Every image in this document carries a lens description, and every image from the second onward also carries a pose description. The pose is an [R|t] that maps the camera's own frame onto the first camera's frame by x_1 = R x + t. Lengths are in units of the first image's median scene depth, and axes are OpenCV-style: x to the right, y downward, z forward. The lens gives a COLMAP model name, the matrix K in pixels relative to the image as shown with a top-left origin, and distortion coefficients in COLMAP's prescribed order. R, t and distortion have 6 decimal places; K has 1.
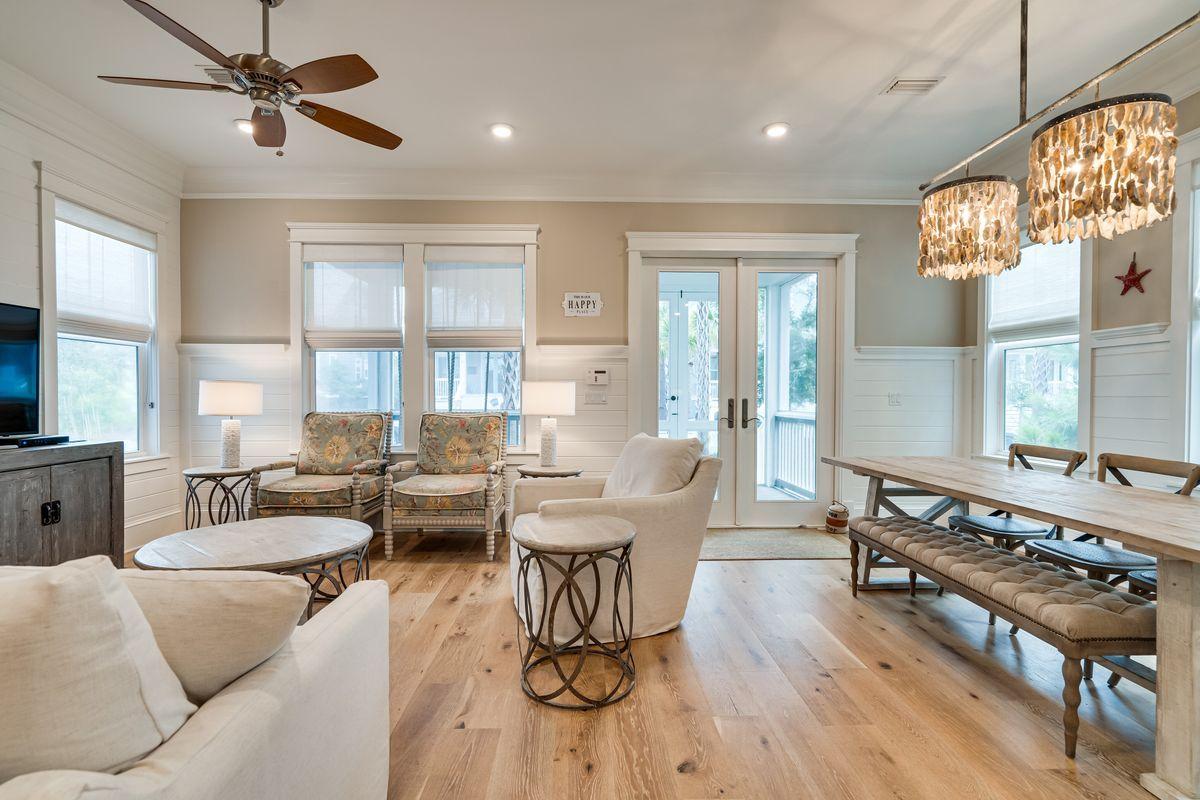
lens RADIAL K [[547.2, 0, 602.6], [0, 547.2, 402.5], [0, 0, 1]] dist [-0.004153, 0.002305]
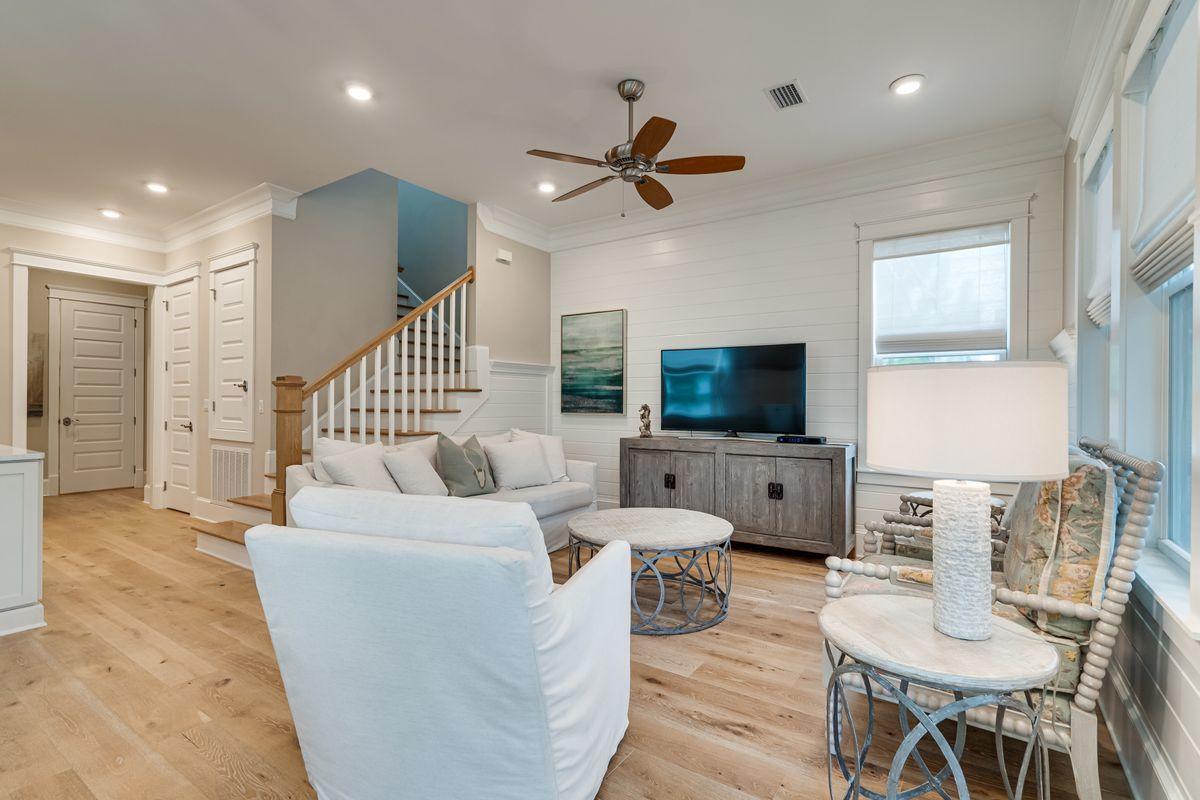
lens RADIAL K [[563.9, 0, 597.4], [0, 563.9, 404.0], [0, 0, 1]] dist [-0.005985, 0.001298]
pose [[-0.594833, -0.004620, -0.803836, 0.411603], [-0.014477, 0.999883, 0.004966, -0.020635], [0.803719, 0.014591, -0.594830, 1.459424]]
